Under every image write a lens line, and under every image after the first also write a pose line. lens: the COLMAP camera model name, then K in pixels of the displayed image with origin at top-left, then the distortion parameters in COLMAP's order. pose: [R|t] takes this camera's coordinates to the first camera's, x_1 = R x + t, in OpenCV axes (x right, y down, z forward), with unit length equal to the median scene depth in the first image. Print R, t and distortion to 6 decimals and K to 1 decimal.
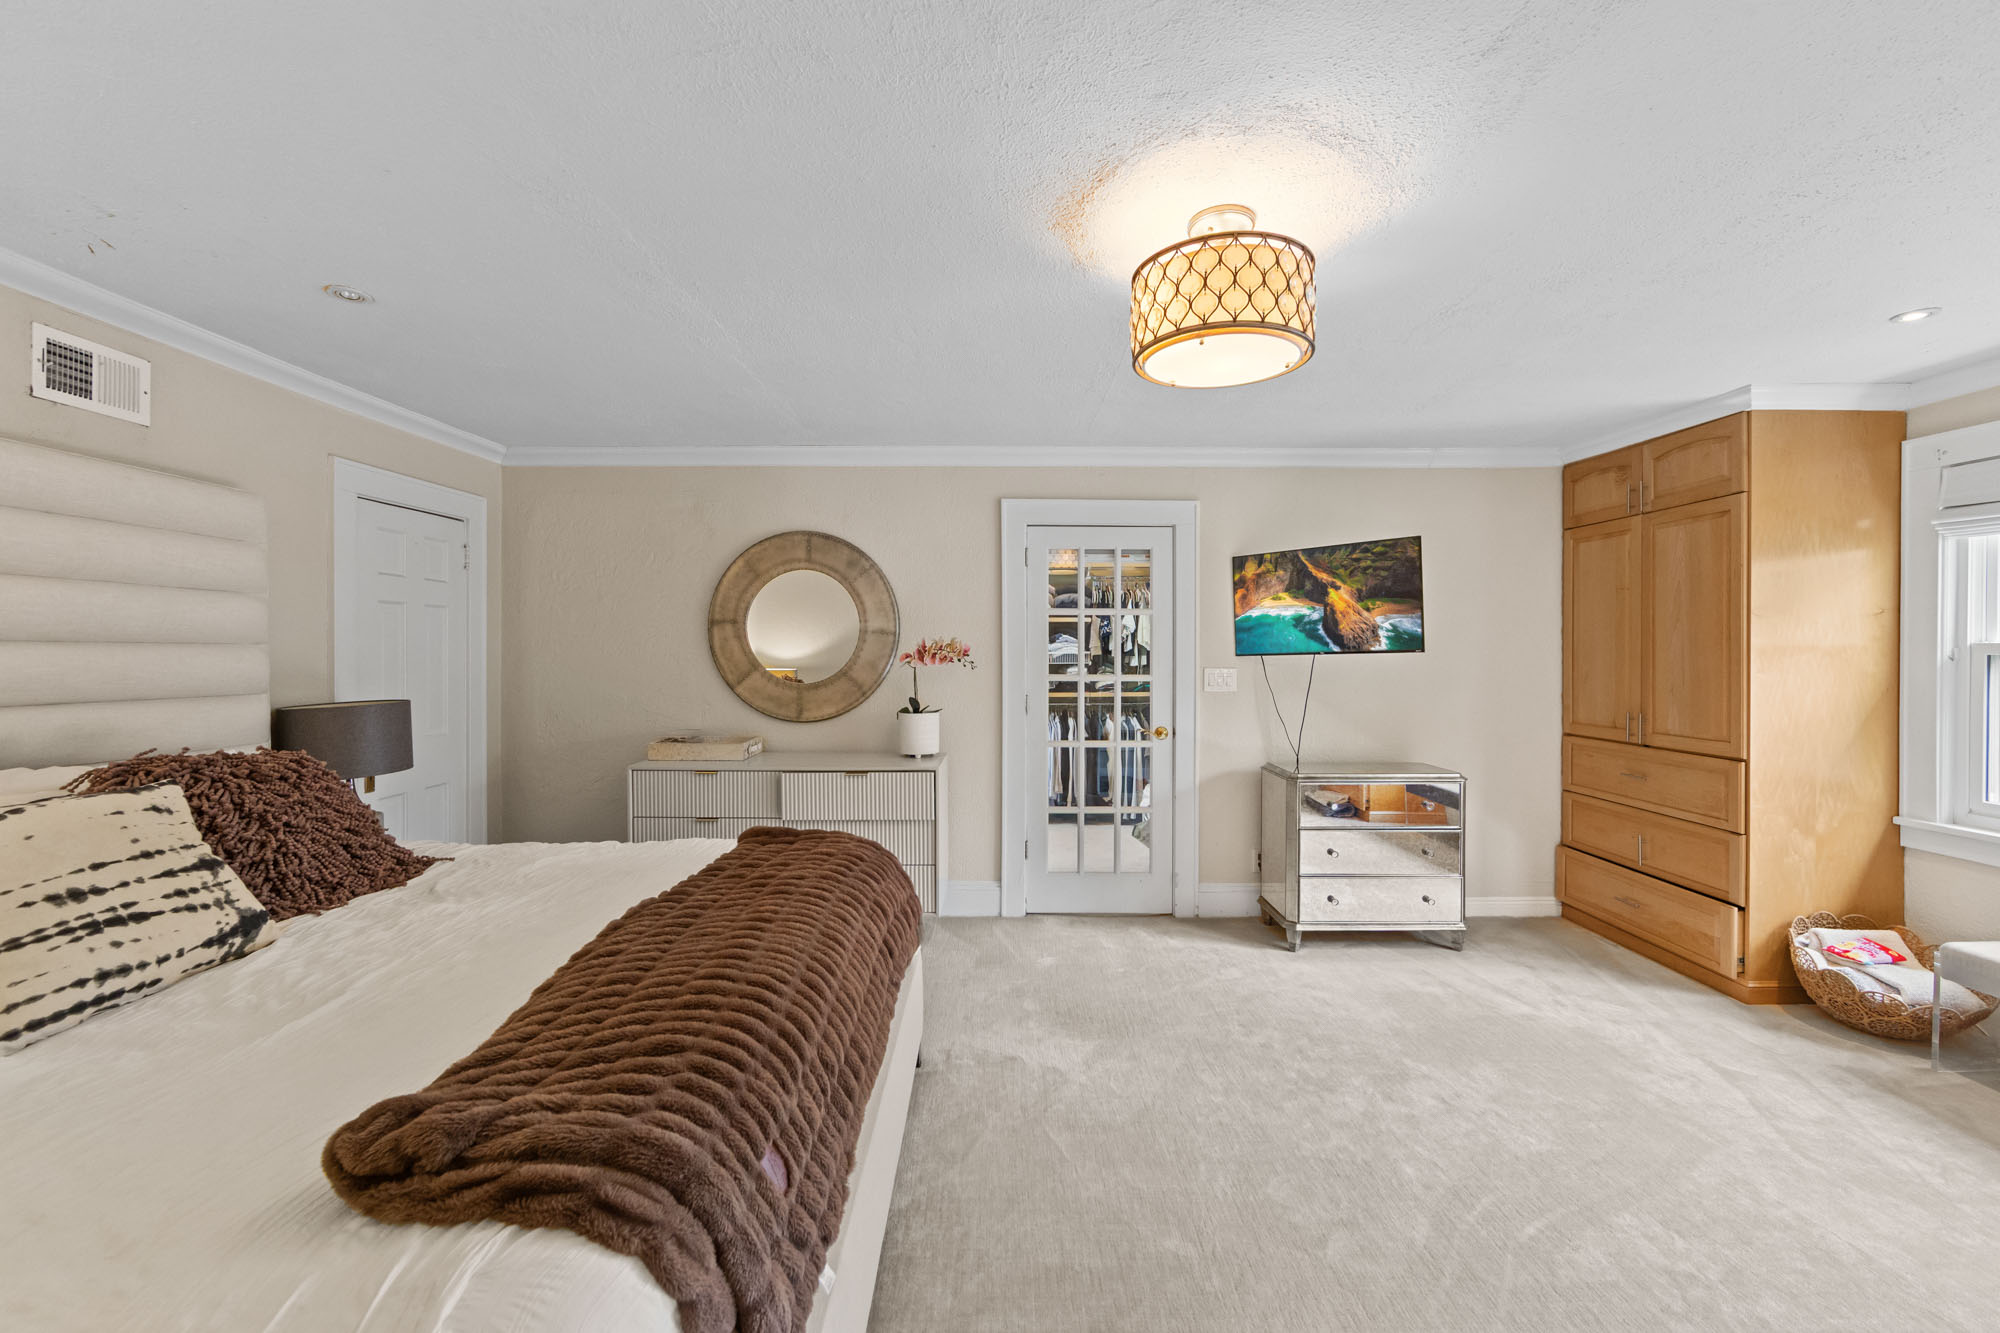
lens RADIAL K [[803.4, 0, 996.3], [0, 803.4, 646.5], [0, 0, 1]] dist [-0.001235, -0.000174]
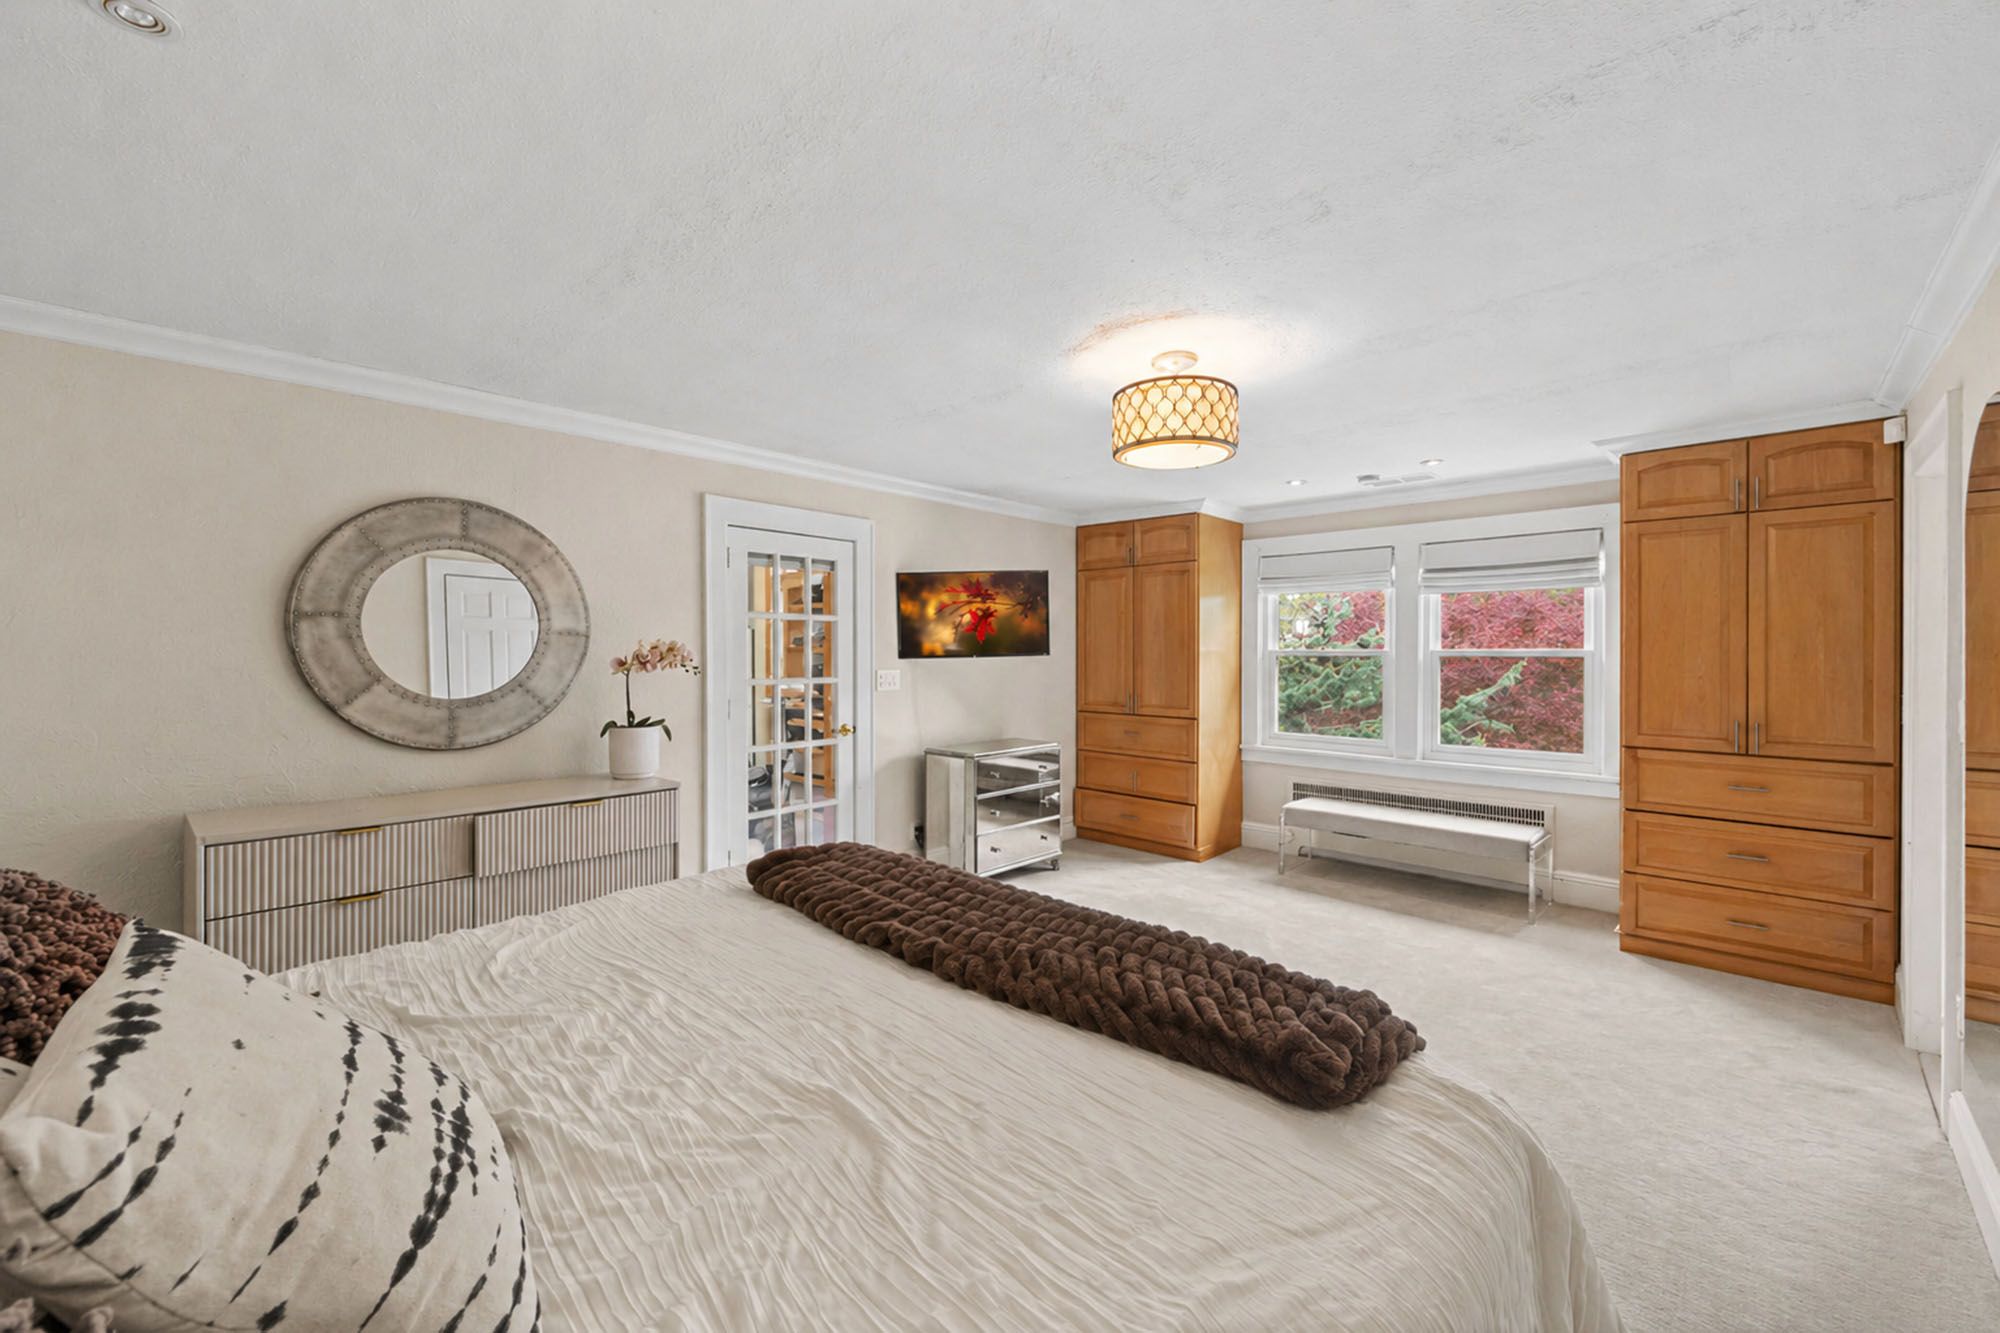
lens RADIAL K [[786.4, 0, 994.6], [0, 786.4, 651.0], [0, 0, 1]] dist [-0.000708, -0.000035]
pose [[0.695445, 0.000293, 0.718580, -0.425929], [-0.005541, 0.999972, 0.004955, -0.006189], [-0.718558, -0.007427, 0.695427, 0.115680]]
